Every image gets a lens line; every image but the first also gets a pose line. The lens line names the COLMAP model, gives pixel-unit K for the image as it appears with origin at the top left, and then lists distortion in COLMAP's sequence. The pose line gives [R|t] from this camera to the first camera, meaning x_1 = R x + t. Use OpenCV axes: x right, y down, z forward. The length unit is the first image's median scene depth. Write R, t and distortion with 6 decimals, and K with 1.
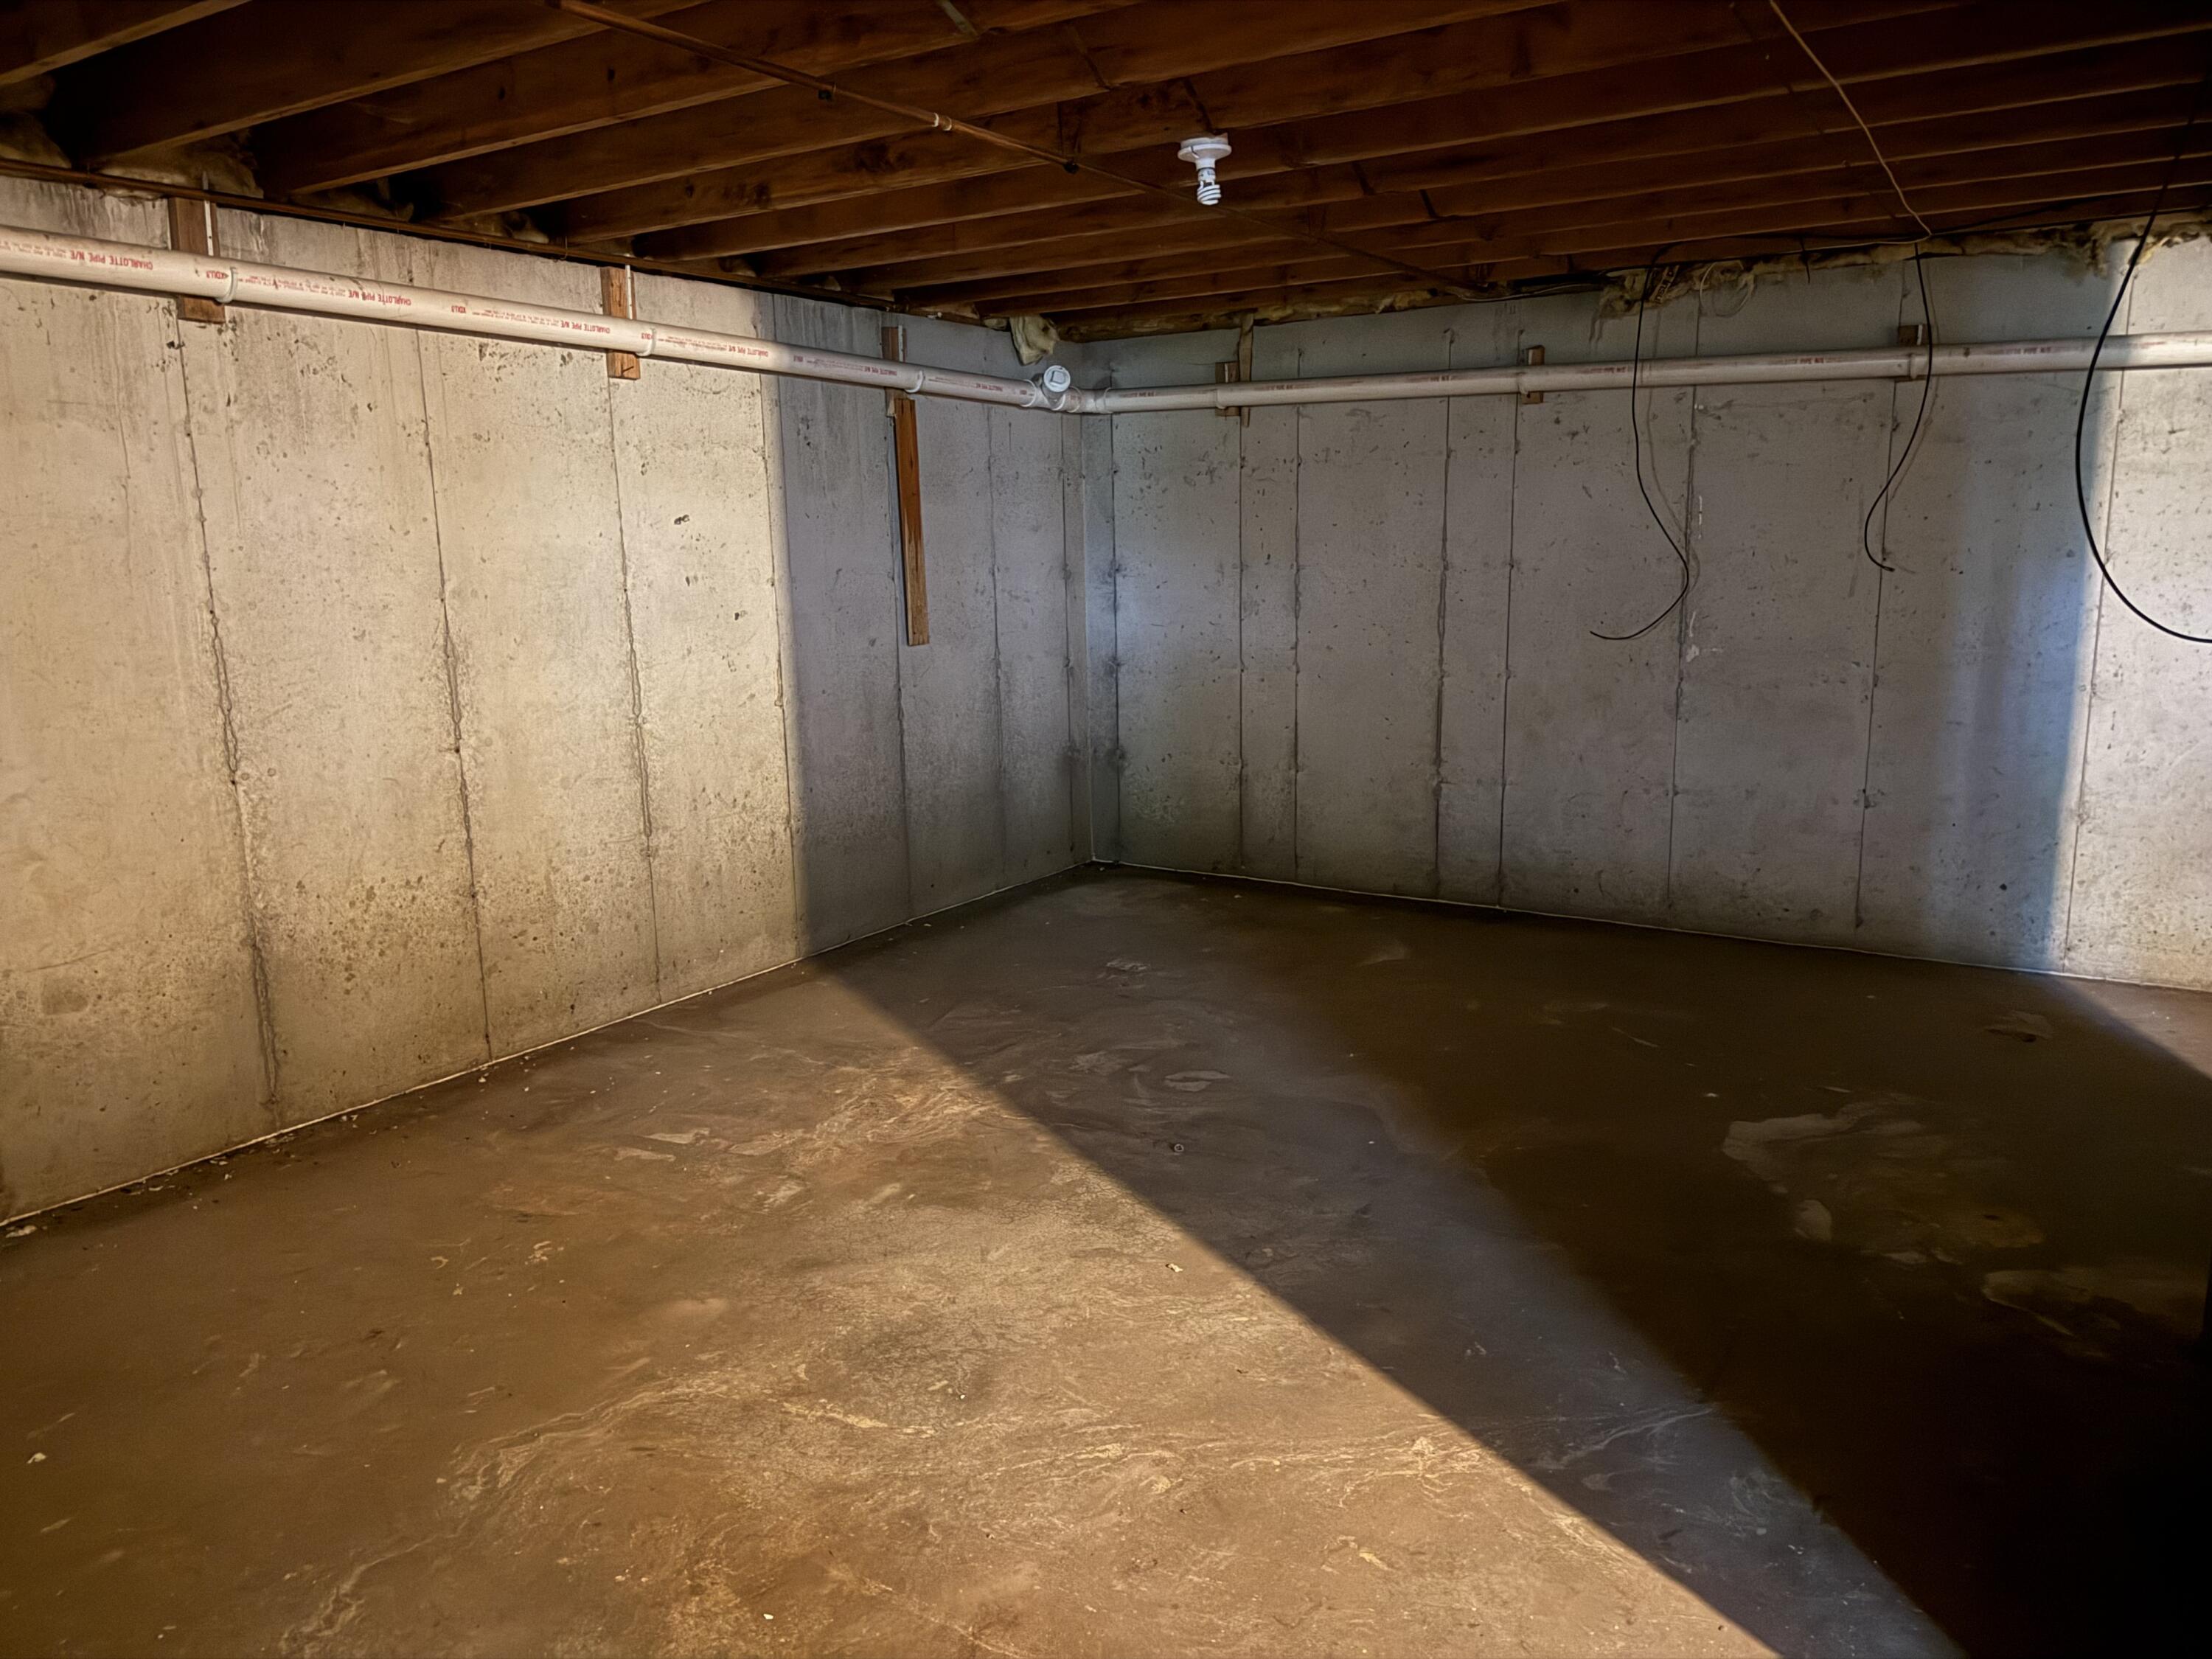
lens RADIAL K [[1593.5, 0, 1114.8], [0, 1593.5, 839.7], [0, 0, 1]] dist [-0.001695, 0.012590]
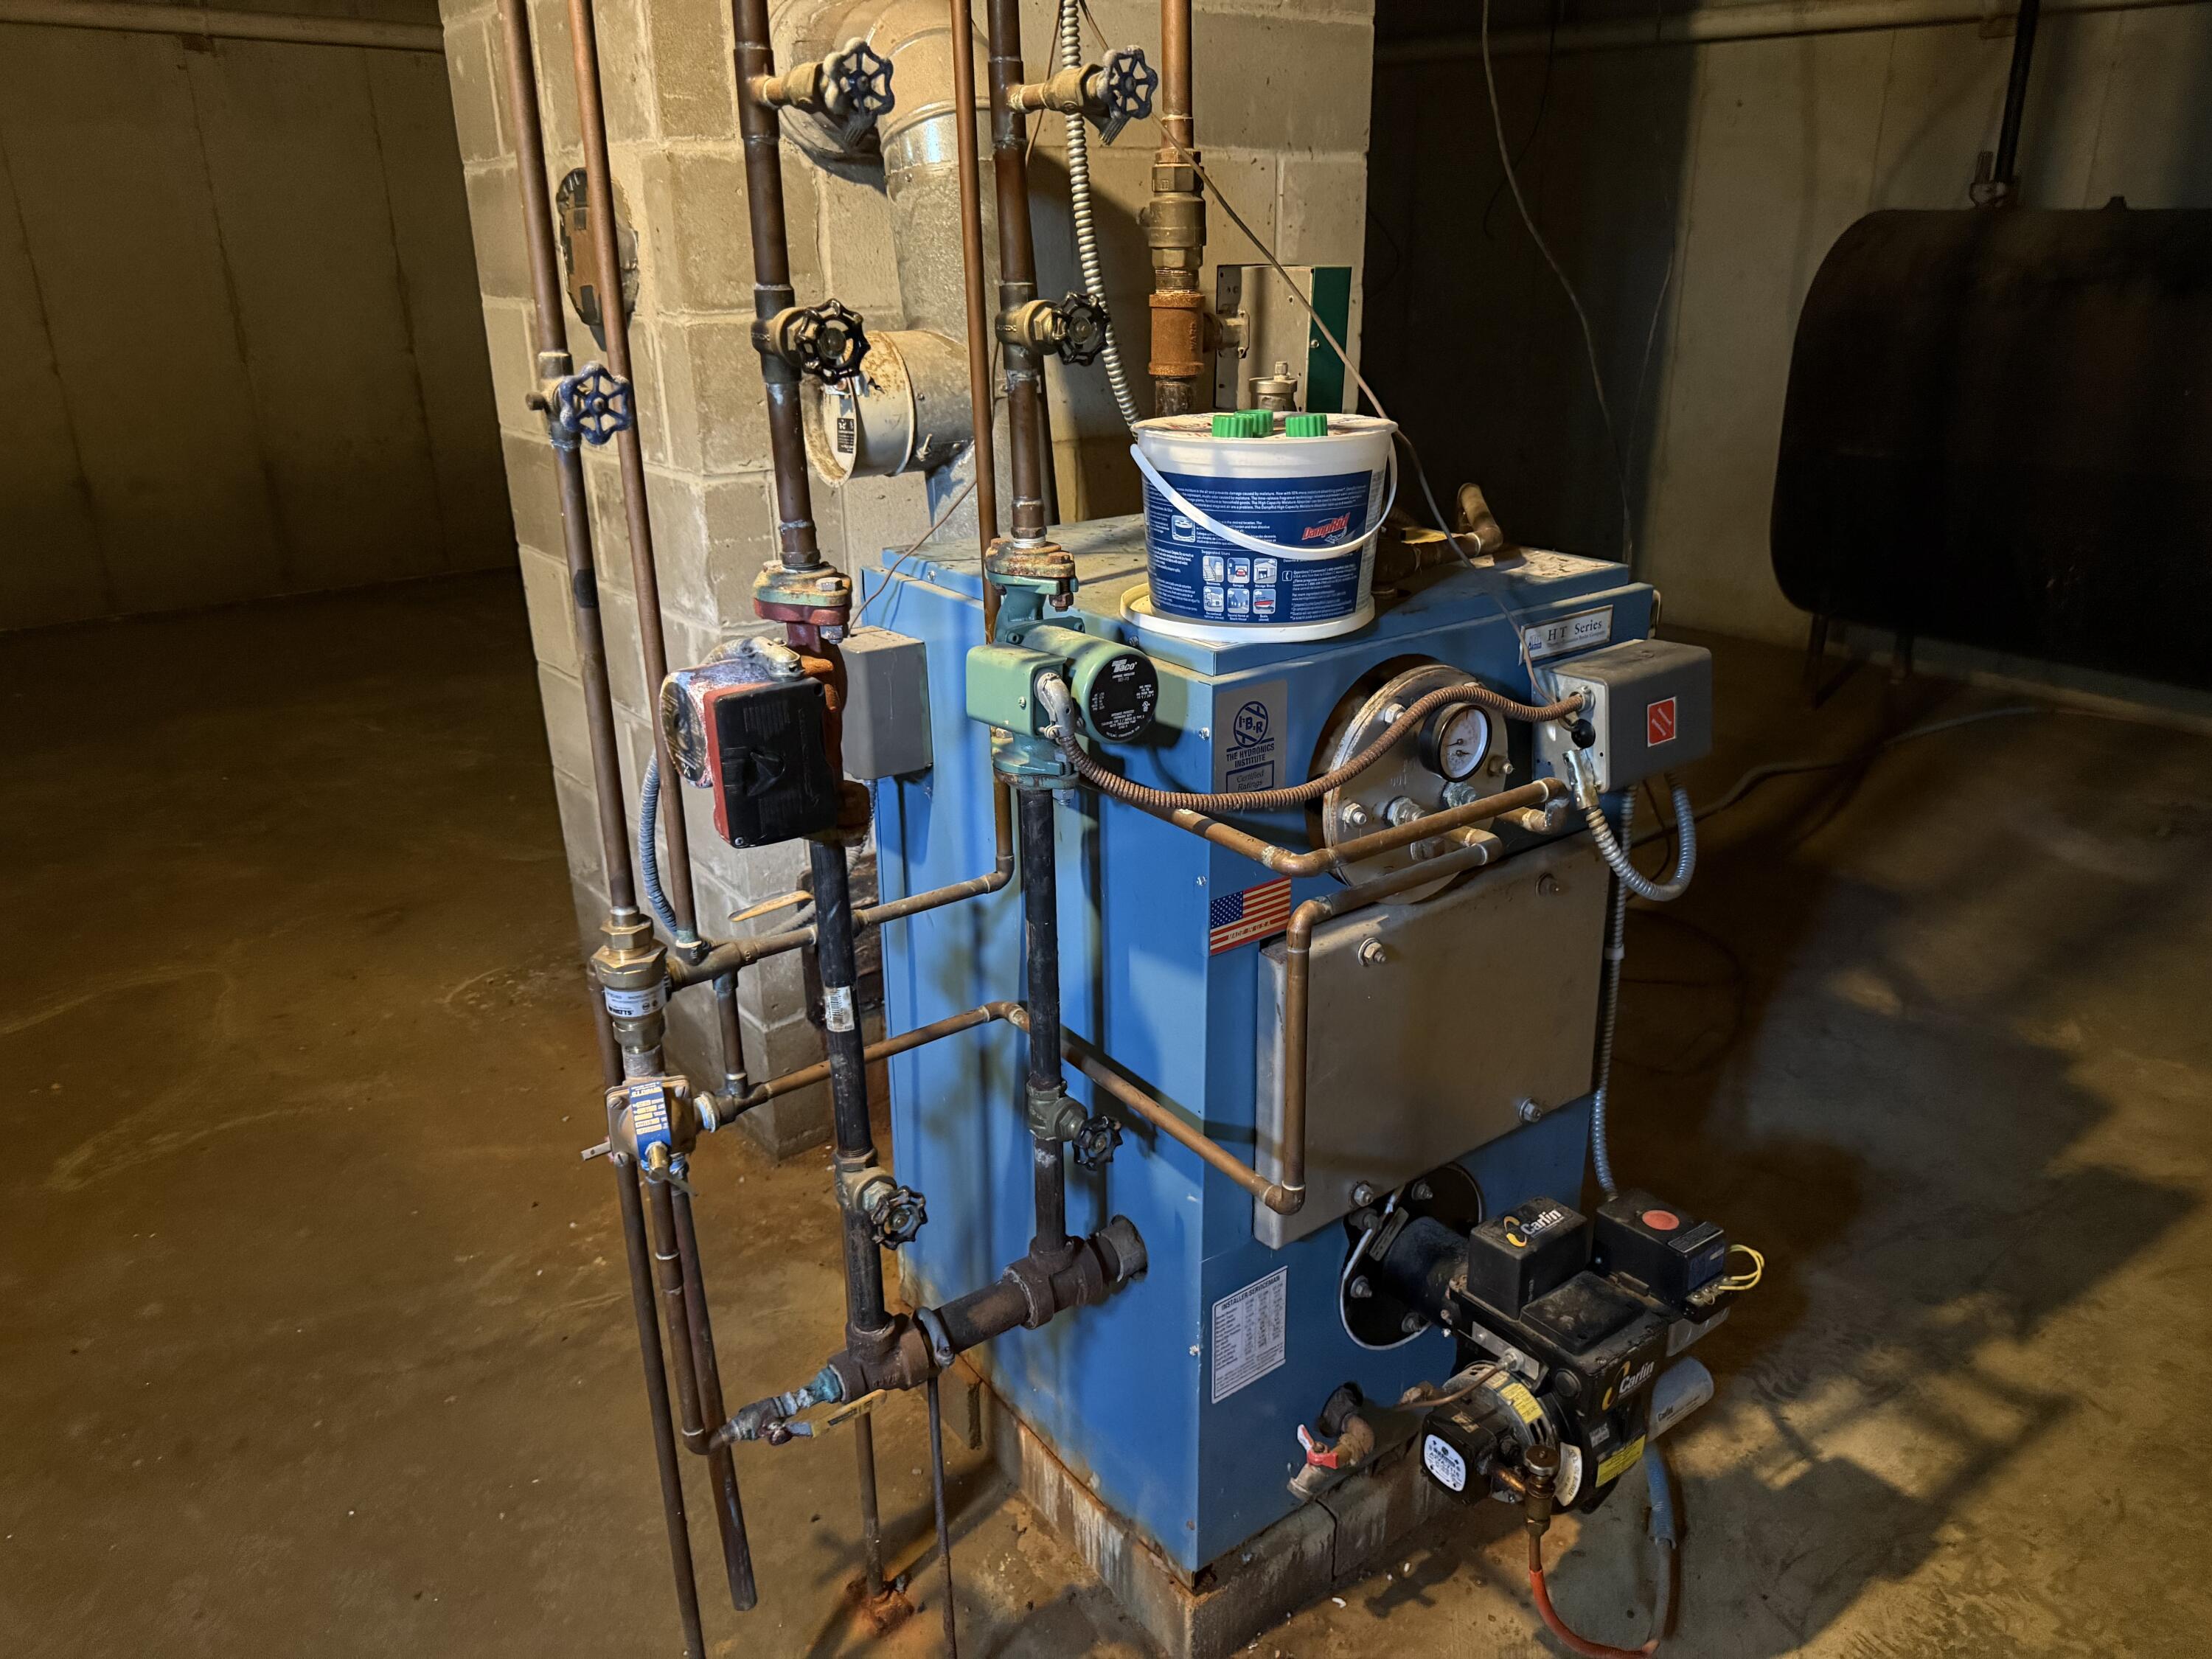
lens RADIAL K [[1593.5, 0, 1109.7], [0, 1593.5, 816.0], [0, 0, 1]] dist [-0.001695, 0.012590]
pose [[0.942200, 0.121623, -0.312197, 0.809684], [-0.067213, 0.981459, 0.179501, 0.065616], [0.328241, -0.148142, 0.932905, -0.261456]]
